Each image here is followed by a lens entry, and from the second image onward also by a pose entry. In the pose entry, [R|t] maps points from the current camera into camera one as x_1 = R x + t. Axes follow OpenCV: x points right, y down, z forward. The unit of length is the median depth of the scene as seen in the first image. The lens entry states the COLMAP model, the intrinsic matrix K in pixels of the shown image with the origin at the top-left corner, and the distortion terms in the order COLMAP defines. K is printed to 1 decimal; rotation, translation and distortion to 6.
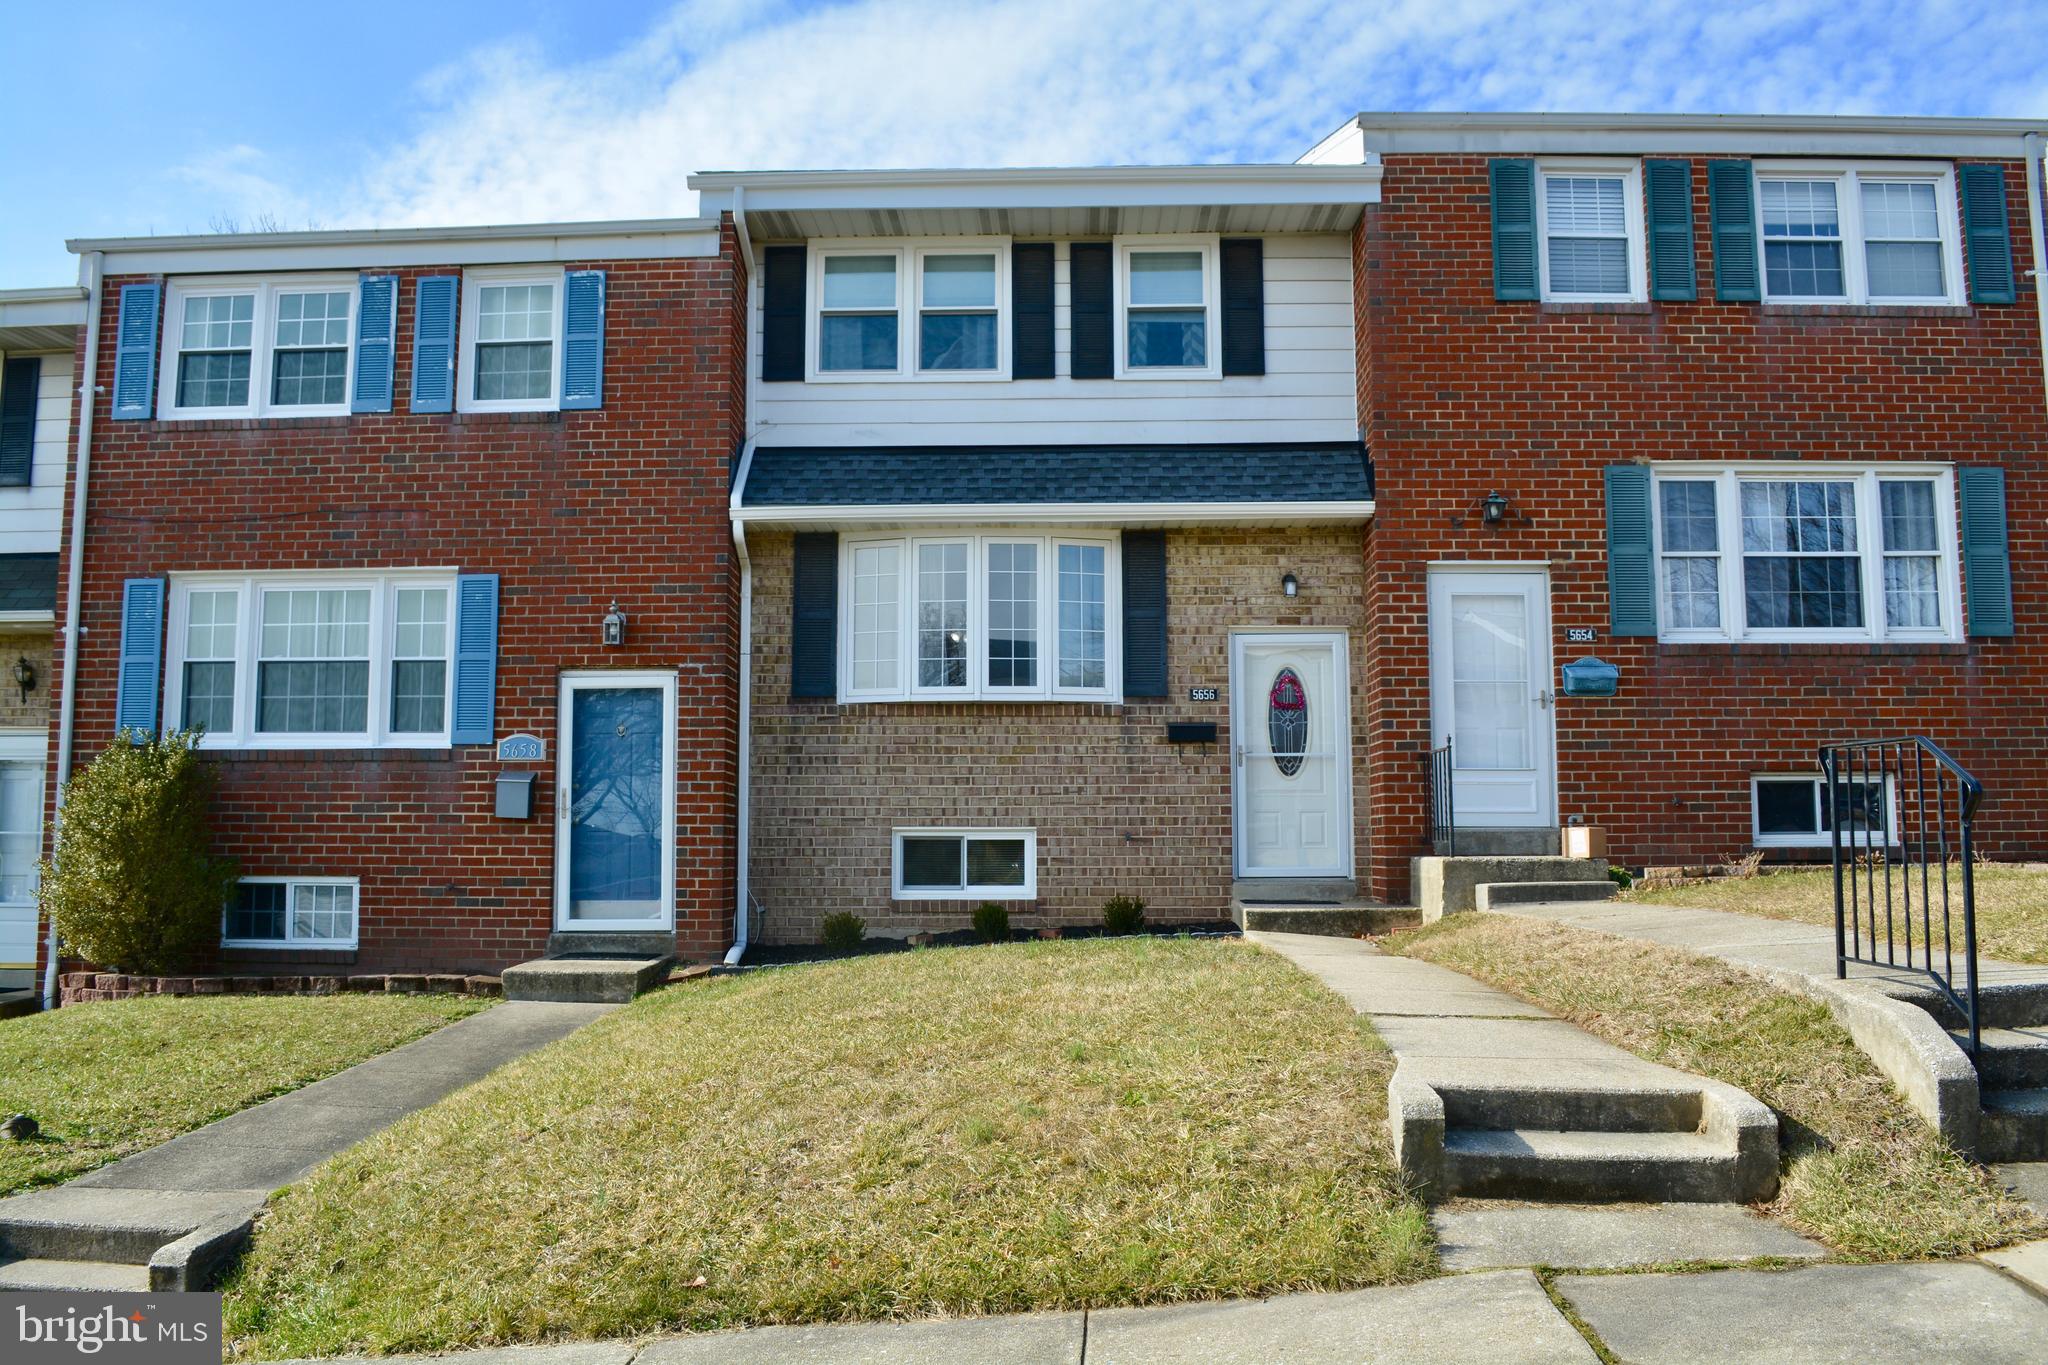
lens RADIAL K [[1605.6, 0, 1015.8], [0, 1605.6, 686.0], [0, 0, 1]] dist [-0.085762, 0.013305]
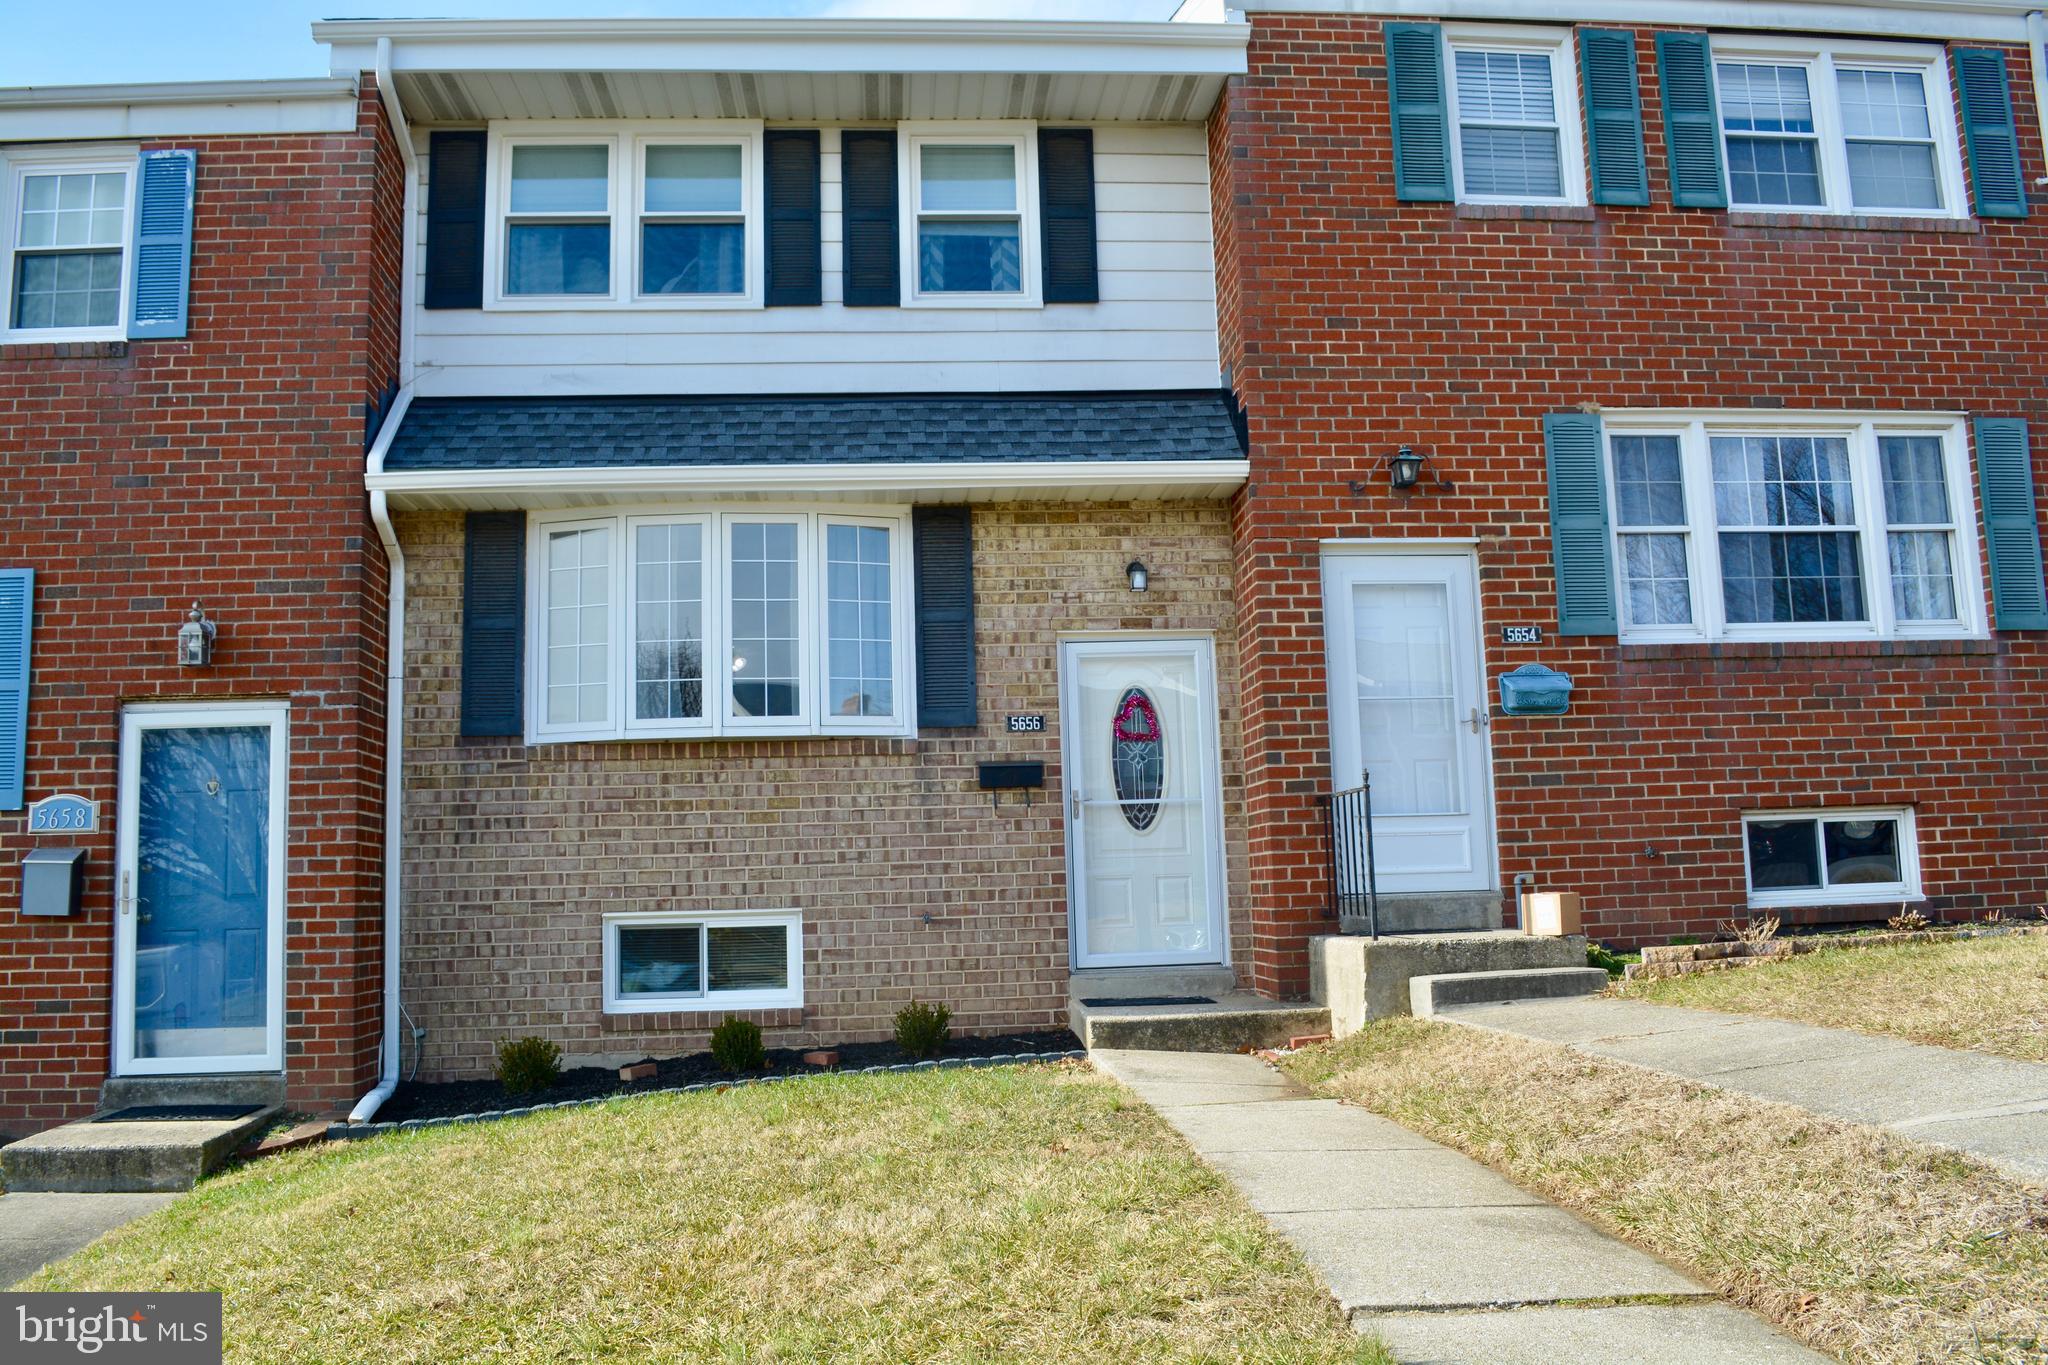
lens RADIAL K [[1605.6, 0, 1015.8], [0, 1605.6, 686.0], [0, 0, 1]] dist [-0.085762, 0.013305]
pose [[0.993459, -0.014665, 0.113241, 0.029006], [0.017906, 0.999457, -0.027659, 0.008692], [-0.112774, 0.029506, 0.993183, 0.265504]]
